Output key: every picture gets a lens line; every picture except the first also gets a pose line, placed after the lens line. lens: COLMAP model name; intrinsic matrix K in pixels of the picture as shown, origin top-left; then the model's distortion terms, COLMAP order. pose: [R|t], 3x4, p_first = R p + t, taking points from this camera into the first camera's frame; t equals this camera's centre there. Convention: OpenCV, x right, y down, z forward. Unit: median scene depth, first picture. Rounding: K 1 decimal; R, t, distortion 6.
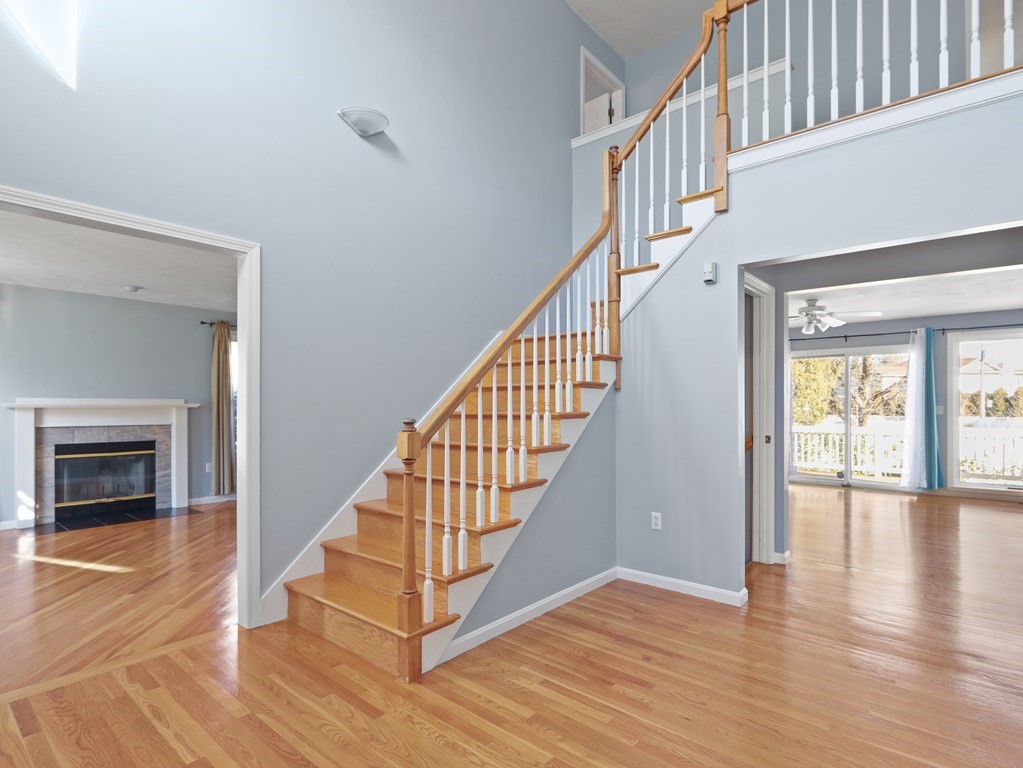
lens RADIAL K [[538.3, 0, 501.9], [0, 538.3, 395.5], [0, 0, 1]] dist [-0.002763, 0.000474]
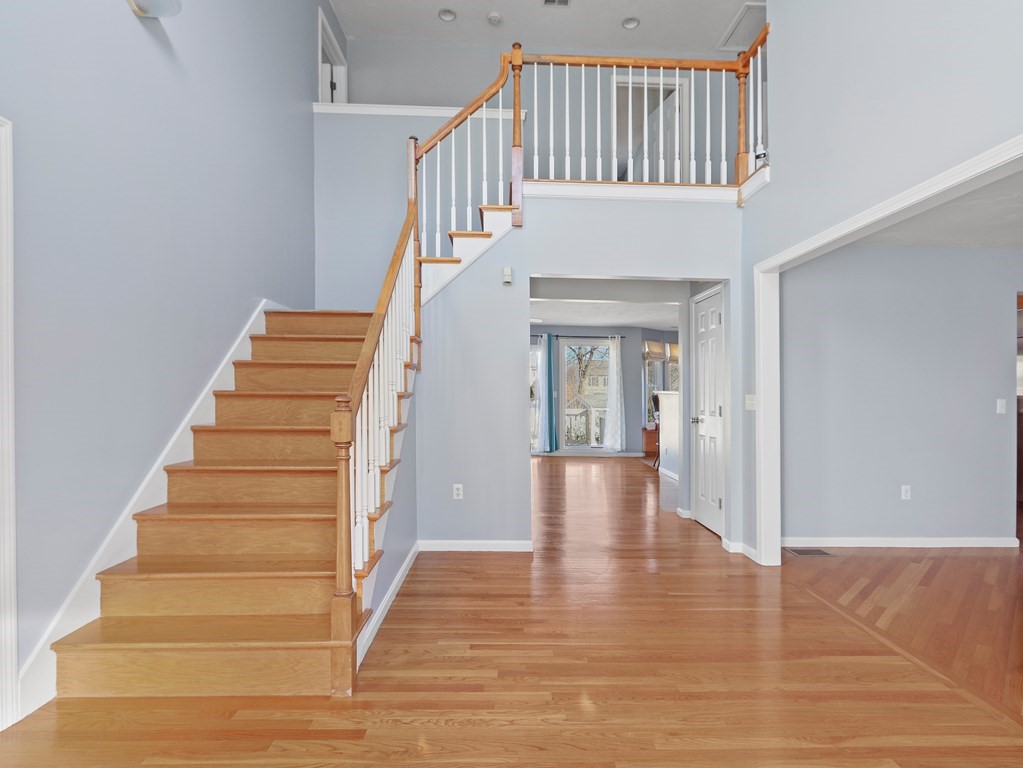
lens RADIAL K [[537.8, 0, 511.2], [0, 537.8, 380.0], [0, 0, 1]] dist [-0.002349, 0.000732]
pose [[0.737163, 0.024631, 0.675266, -0.383910], [-0.025369, 0.999640, -0.008768, 0.010969], [-0.675239, -0.010668, 0.737522, 0.114257]]
